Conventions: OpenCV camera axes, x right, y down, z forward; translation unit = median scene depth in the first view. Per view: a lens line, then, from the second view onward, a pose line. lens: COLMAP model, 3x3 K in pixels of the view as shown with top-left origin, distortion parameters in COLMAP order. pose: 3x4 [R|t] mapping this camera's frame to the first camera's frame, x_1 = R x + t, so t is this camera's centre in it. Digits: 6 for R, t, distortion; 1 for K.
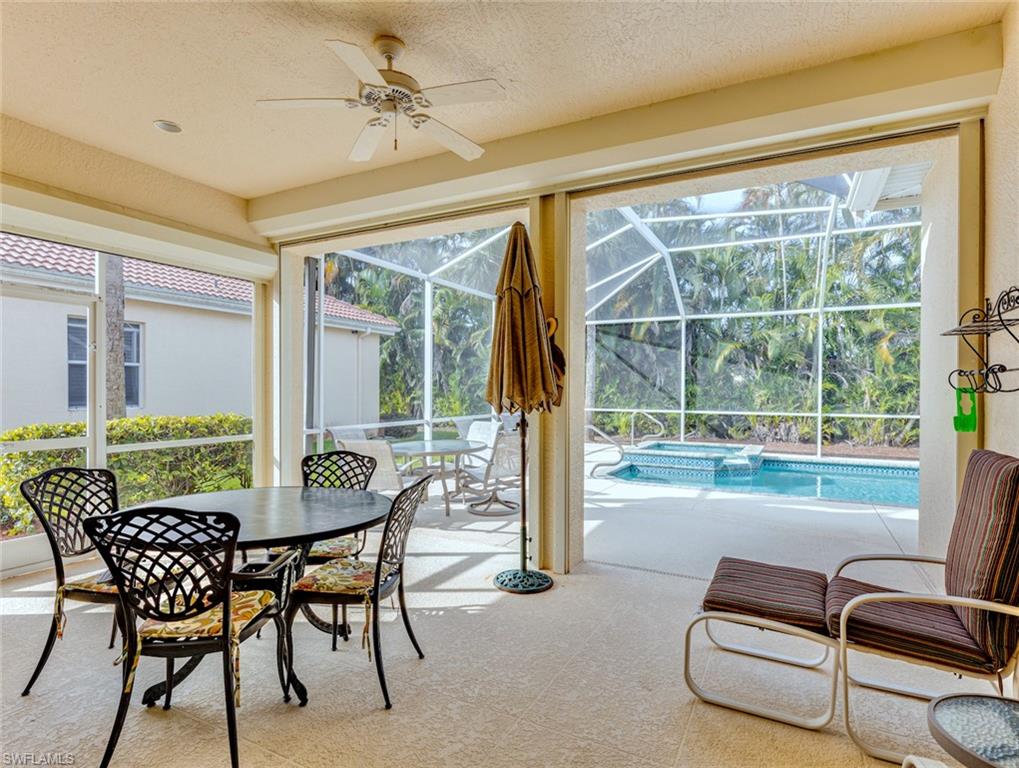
lens RADIAL K [[537.4, 0, 510.3], [0, 537.4, 388.7], [0, 0, 1]] dist [0.005456, 0.001844]
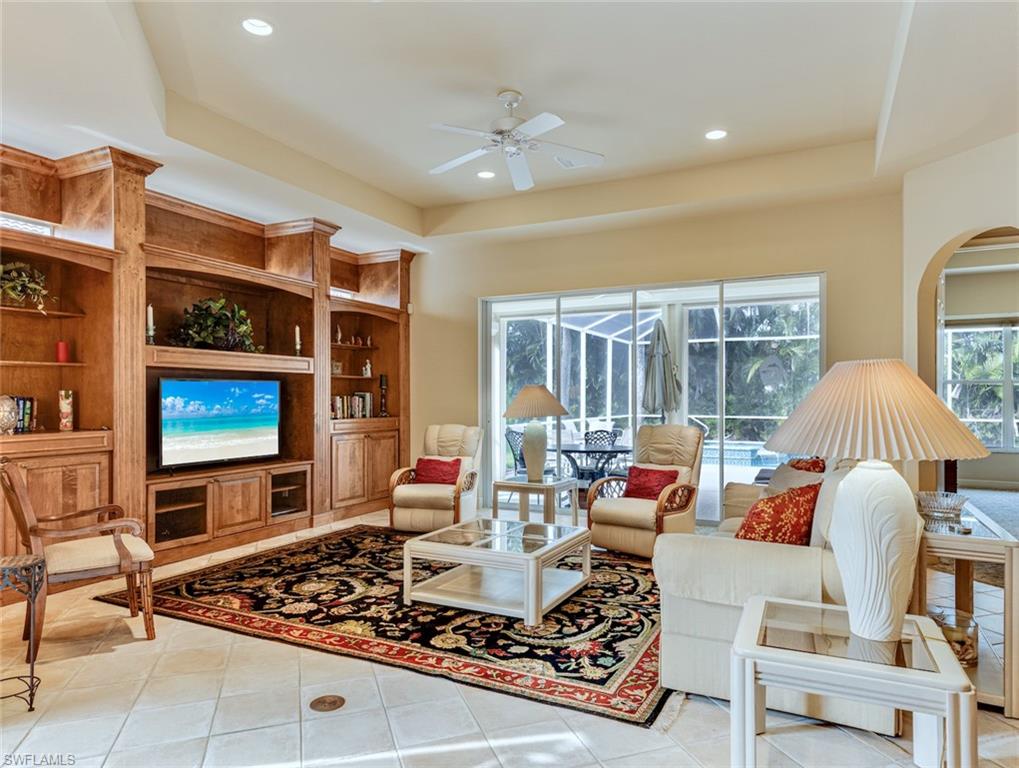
lens RADIAL K [[636.0, 0, 516.4], [0, 636.0, 398.2], [0, 0, 1]] dist [0.017505, 0.002047]
pose [[0.999715, -0.004239, 0.023502, -0.164067], [0.004171, 0.999987, 0.002955, -0.005466], [-0.023515, -0.002856, 0.999719, -0.391737]]
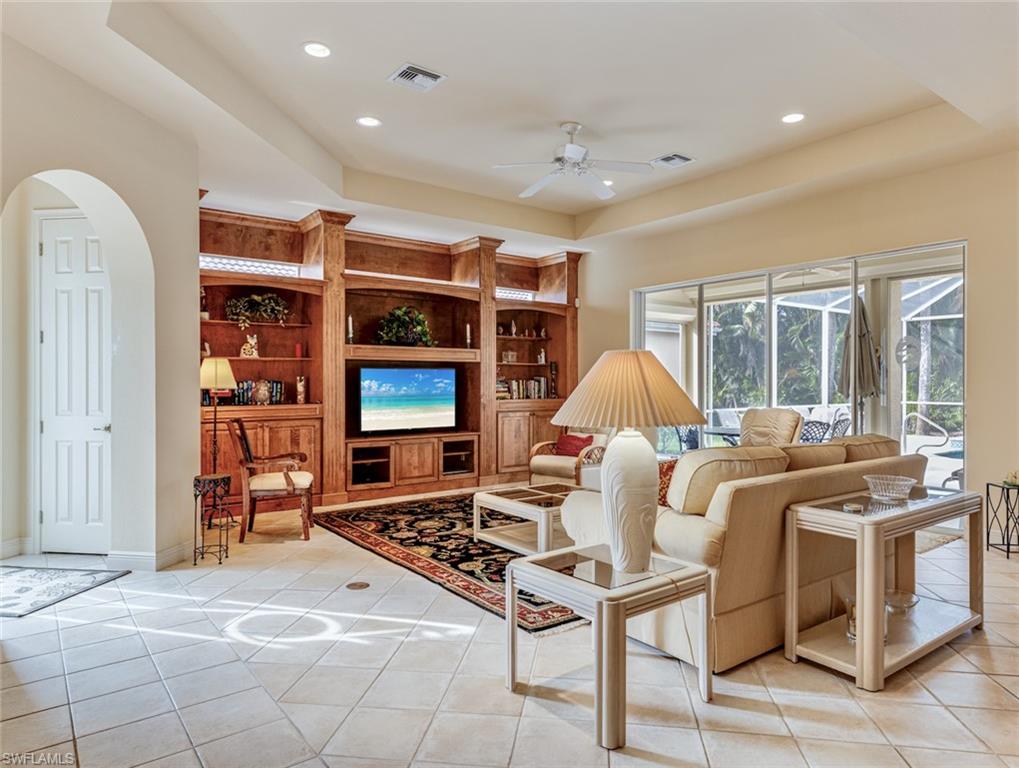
lens RADIAL K [[635.9, 0, 519.0], [0, 635.9, 382.3], [0, 0, 1]] dist [0.030301, -0.000781]
pose [[0.905663, -0.003870, -0.423982, -0.030226], [0.004478, 0.999990, 0.000438, -0.004544], [0.423976, -0.002295, 0.905671, -0.426746]]
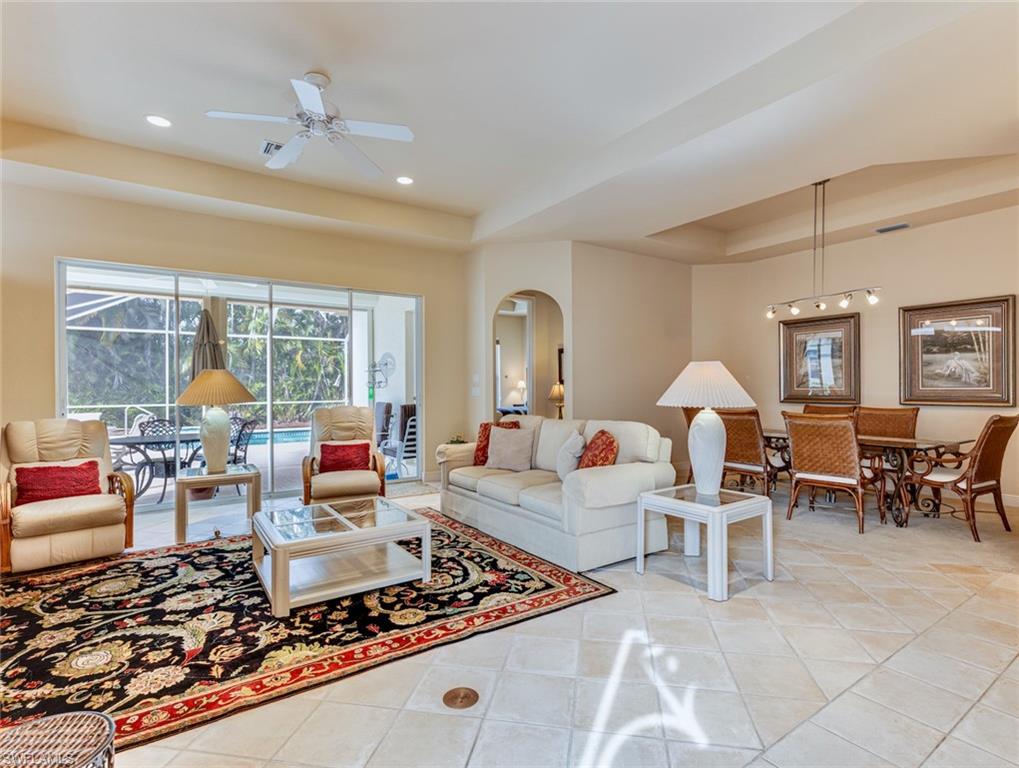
lens RADIAL K [[513.9, 0, 510.2], [0, 513.9, 386.6], [0, 0, 1]] dist [0.009858, -0.001633]
pose [[0.475230, -0.007163, 0.879833, -0.337925], [0.005596, 0.999971, 0.005118, -0.002984], [-0.879844, 0.002491, 0.475256, -0.281615]]
